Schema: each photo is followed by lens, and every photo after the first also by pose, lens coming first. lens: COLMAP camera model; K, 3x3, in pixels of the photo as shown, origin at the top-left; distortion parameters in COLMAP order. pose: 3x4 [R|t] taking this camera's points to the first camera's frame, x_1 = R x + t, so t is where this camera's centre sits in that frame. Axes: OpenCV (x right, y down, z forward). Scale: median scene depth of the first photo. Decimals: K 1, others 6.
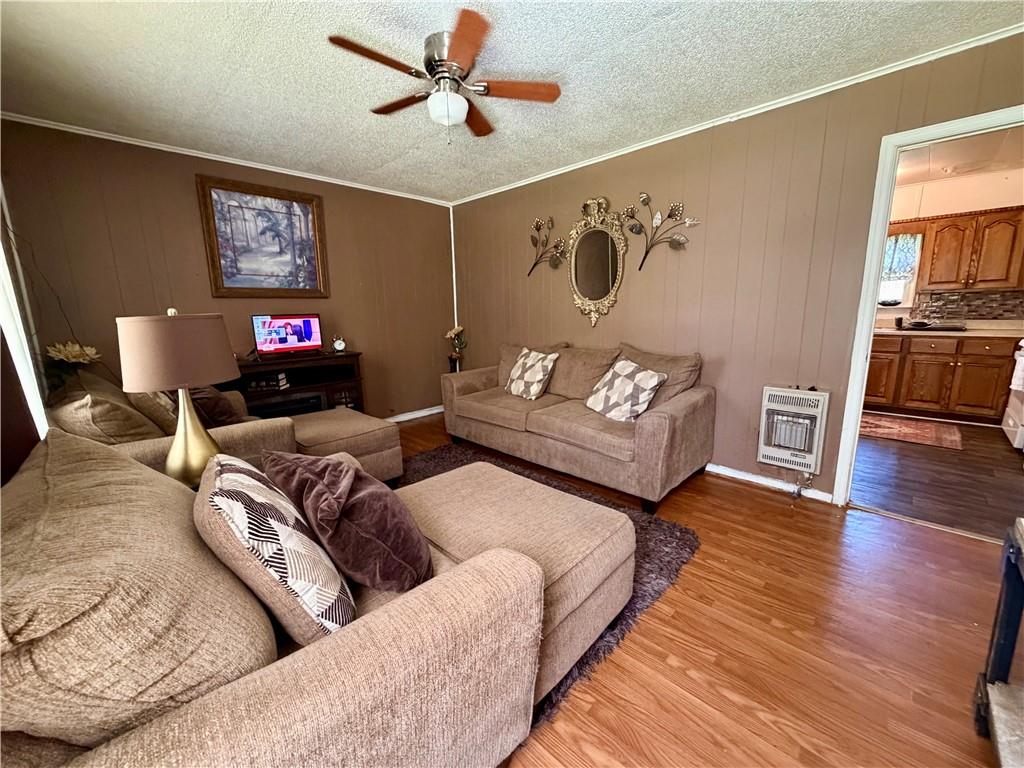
lens RADIAL K [[411.6, 0, 510.1], [0, 411.6, 382.1], [0, 0, 1]] dist [-0.000983, -0.000030]
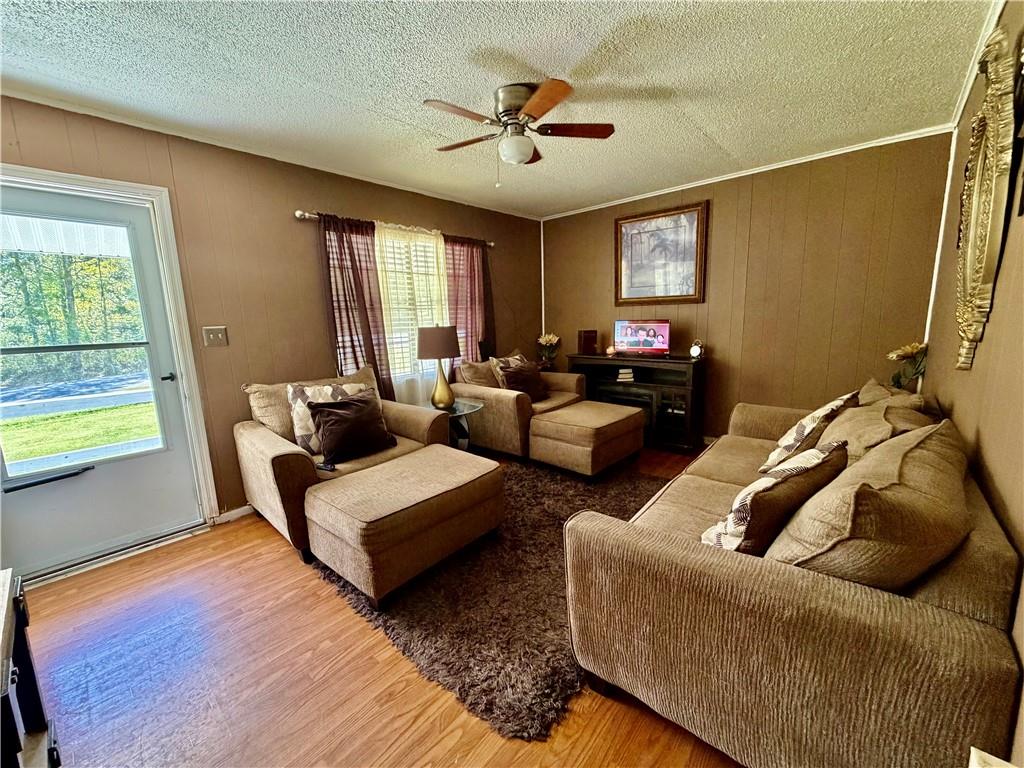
lens RADIAL K [[411.6, 0, 511.4], [0, 411.6, 380.7], [0, 0, 1]] dist [-0.000983, -0.000030]
pose [[0.045292, 0.172108, -0.984036, 0.606361], [-0.149973, 0.975055, 0.163634, -0.129698], [0.987652, 0.140168, 0.069973, 0.568204]]
